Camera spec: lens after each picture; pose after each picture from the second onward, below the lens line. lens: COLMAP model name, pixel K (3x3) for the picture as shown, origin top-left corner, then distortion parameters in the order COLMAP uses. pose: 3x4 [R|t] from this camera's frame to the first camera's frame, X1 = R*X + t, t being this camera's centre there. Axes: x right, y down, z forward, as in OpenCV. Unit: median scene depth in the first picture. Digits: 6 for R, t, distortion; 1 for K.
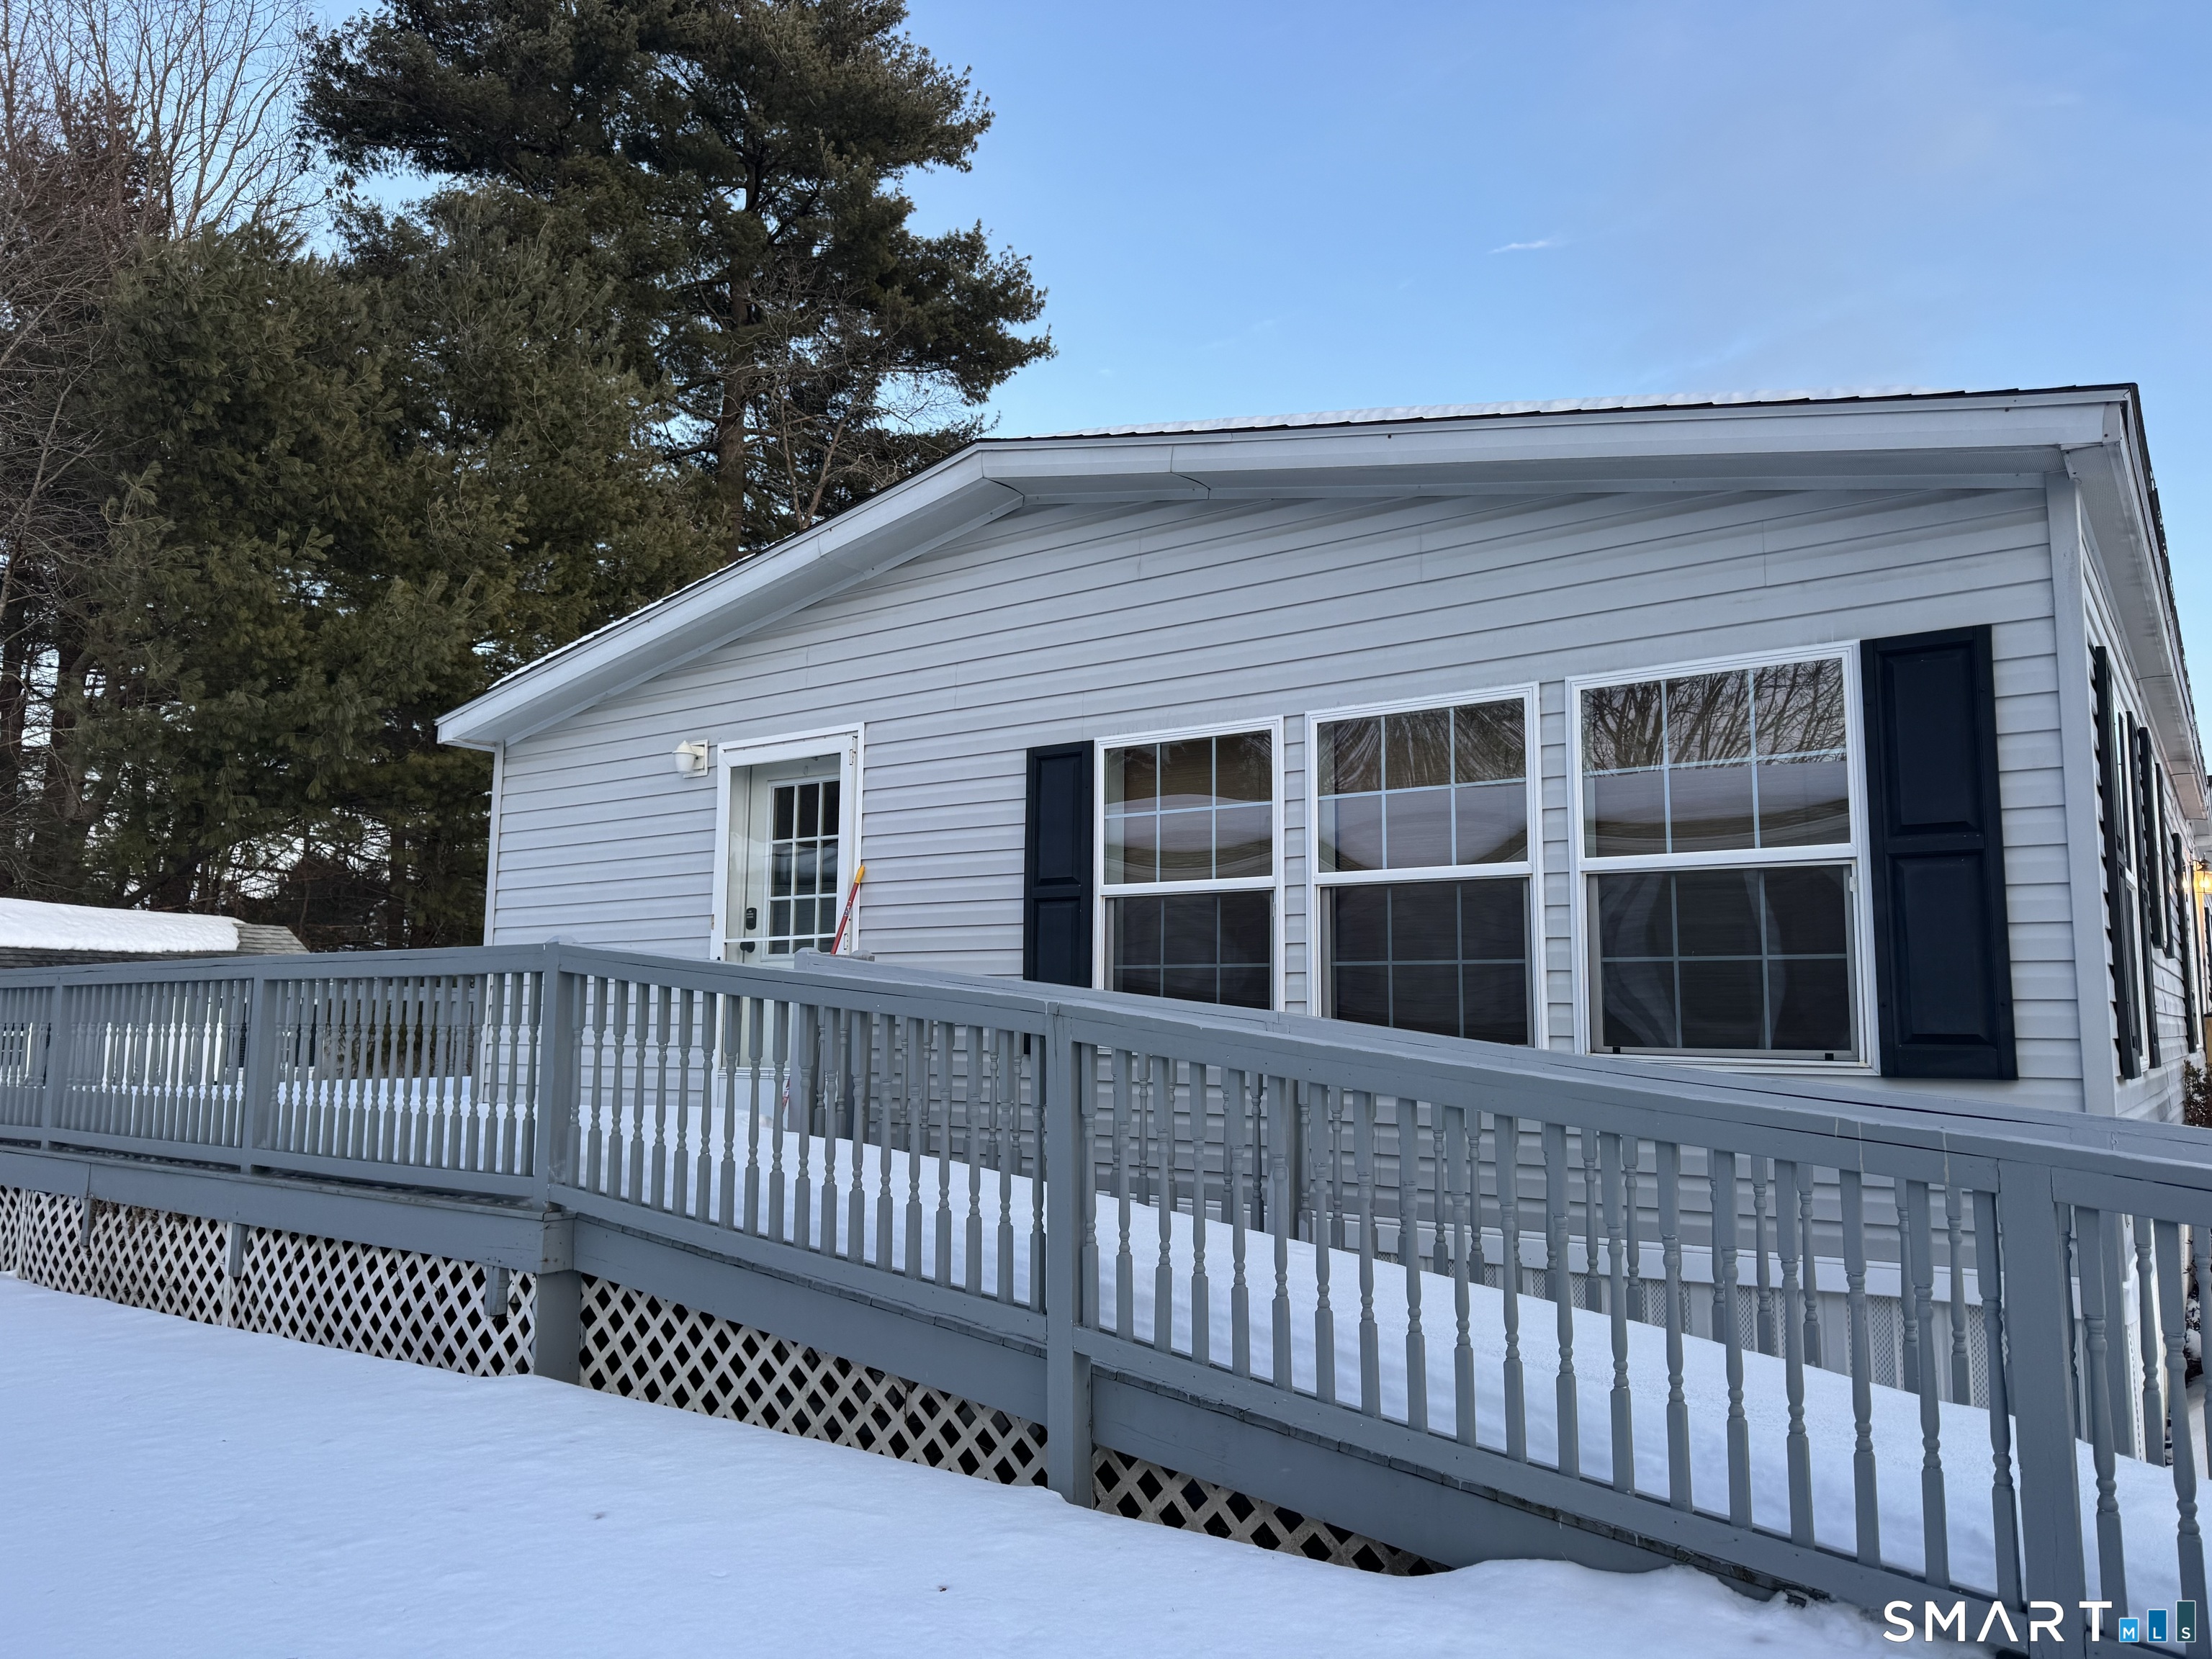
lens RADIAL K [[1637.8, 0, 1098.5], [0, 1637.8, 831.0], [0, 0, 1]] dist [0.053034, -0.041444]
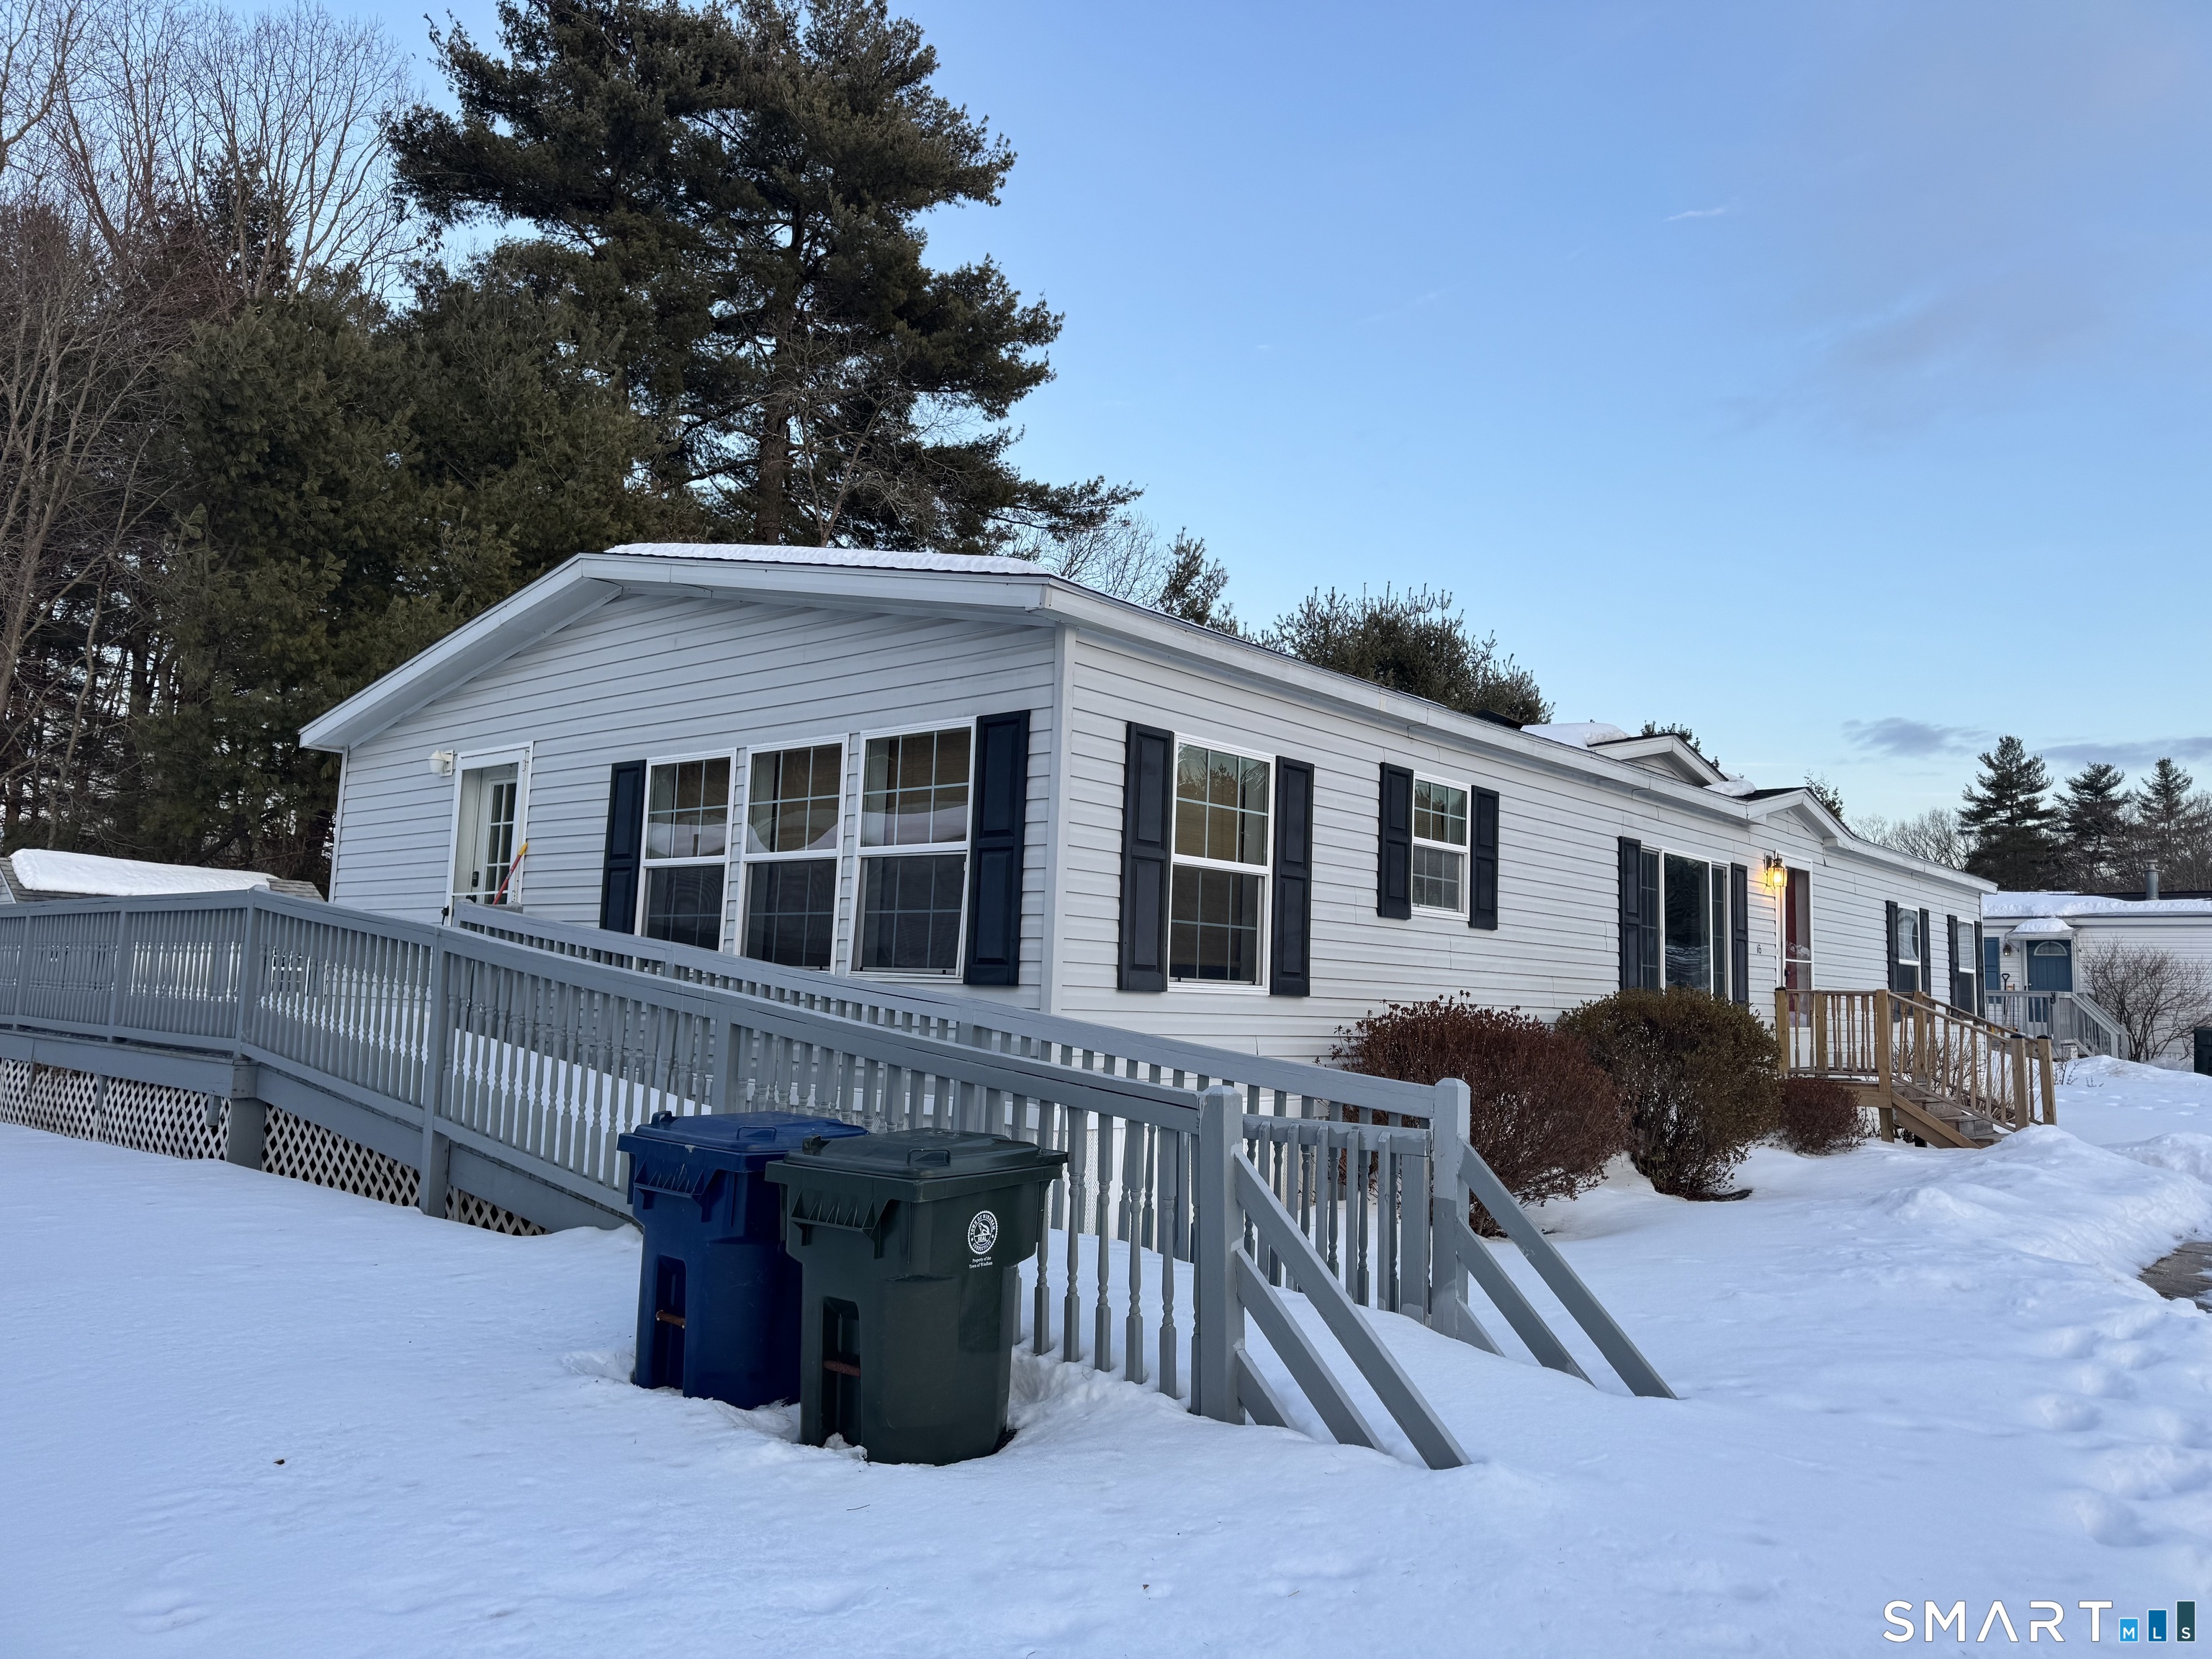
lens RADIAL K [[1637.8, 0, 1127.8], [0, 1637.8, 837.5], [0, 0, 1]] dist [0.053034, -0.041444]
pose [[0.995896, 0.020255, -0.088208, 0.225403], [-0.018667, 0.999649, 0.018786, -0.008957], [0.088558, -0.017063, 0.995925, -0.171159]]
